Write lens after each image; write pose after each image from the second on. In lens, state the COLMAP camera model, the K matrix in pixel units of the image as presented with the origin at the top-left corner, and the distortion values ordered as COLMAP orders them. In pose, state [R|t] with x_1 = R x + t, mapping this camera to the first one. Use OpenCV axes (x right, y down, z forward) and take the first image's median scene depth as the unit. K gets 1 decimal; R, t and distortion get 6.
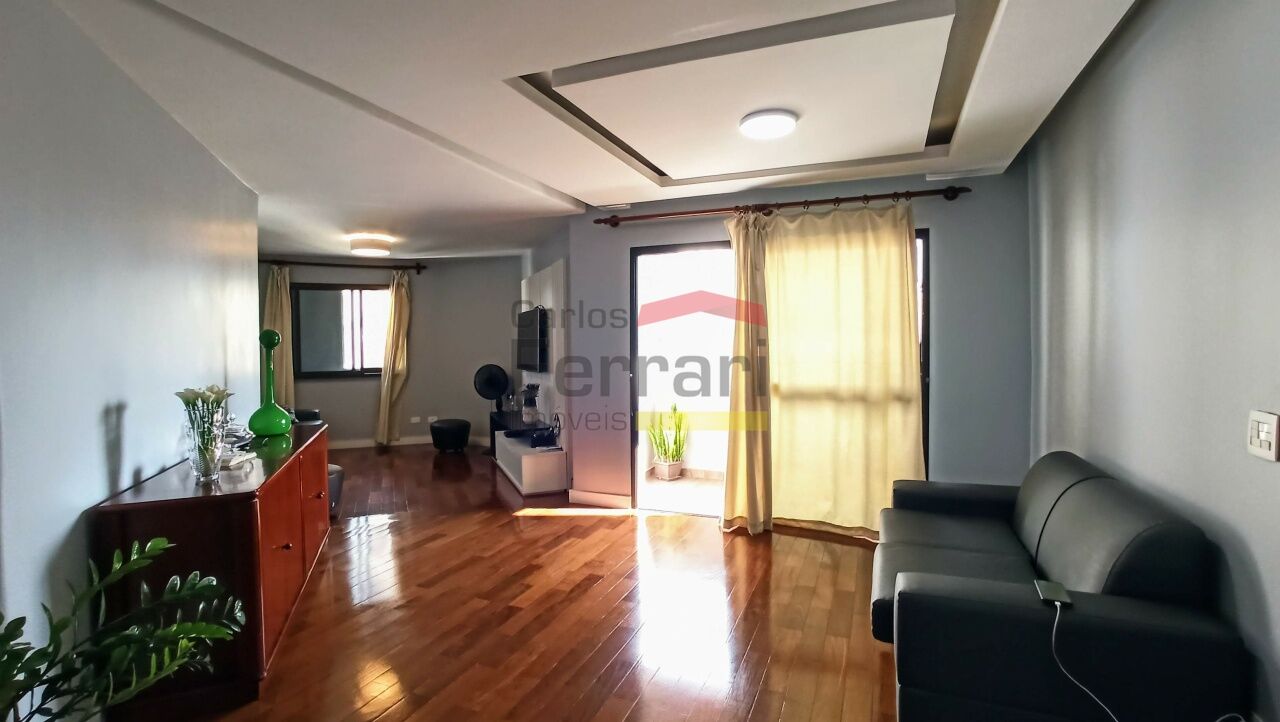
lens RADIAL K [[590.7, 0, 641.3], [0, 590.7, 339.3], [0, 0, 1]] dist [-0.003081, 0.001125]
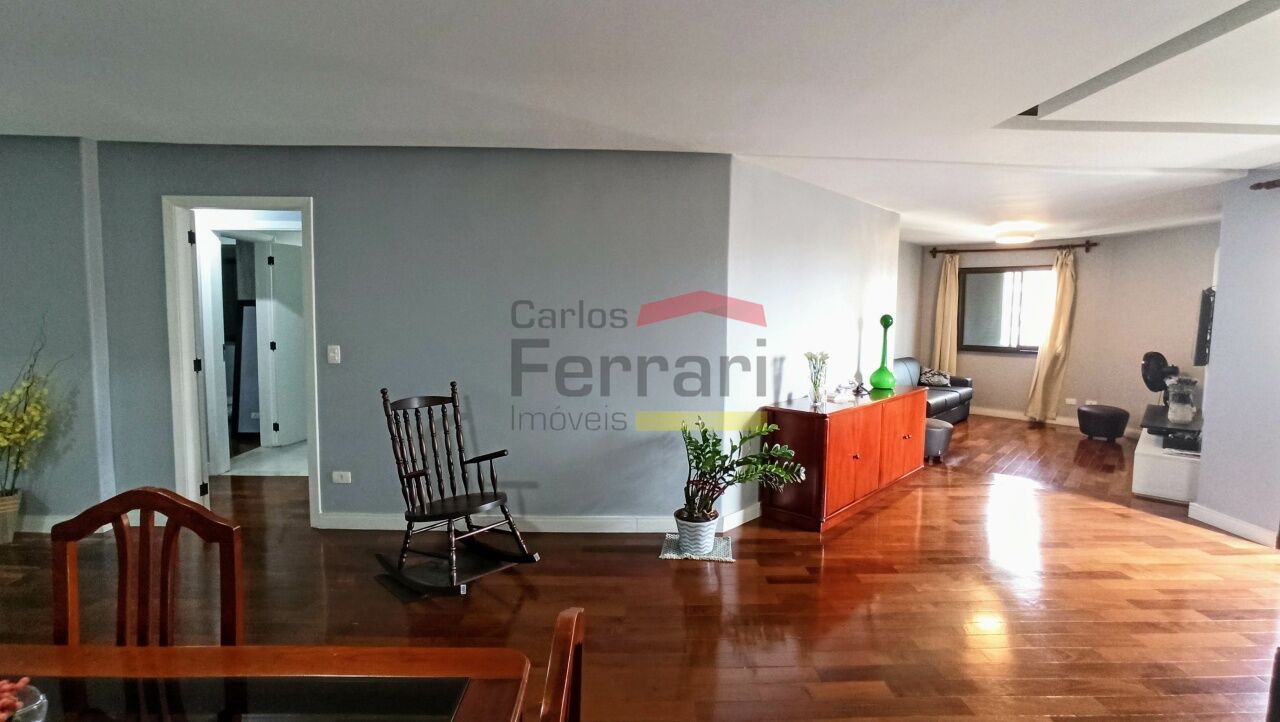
lens RADIAL K [[590.7, 0, 637.7], [0, 590.7, 357.0], [0, 0, 1]] dist [-0.003081, 0.001125]
pose [[0.409089, 0.088971, -0.908147, 0.225547], [-0.013669, 0.995721, 0.091394, -0.019277], [0.912392, -0.024975, 0.408555, -0.066674]]
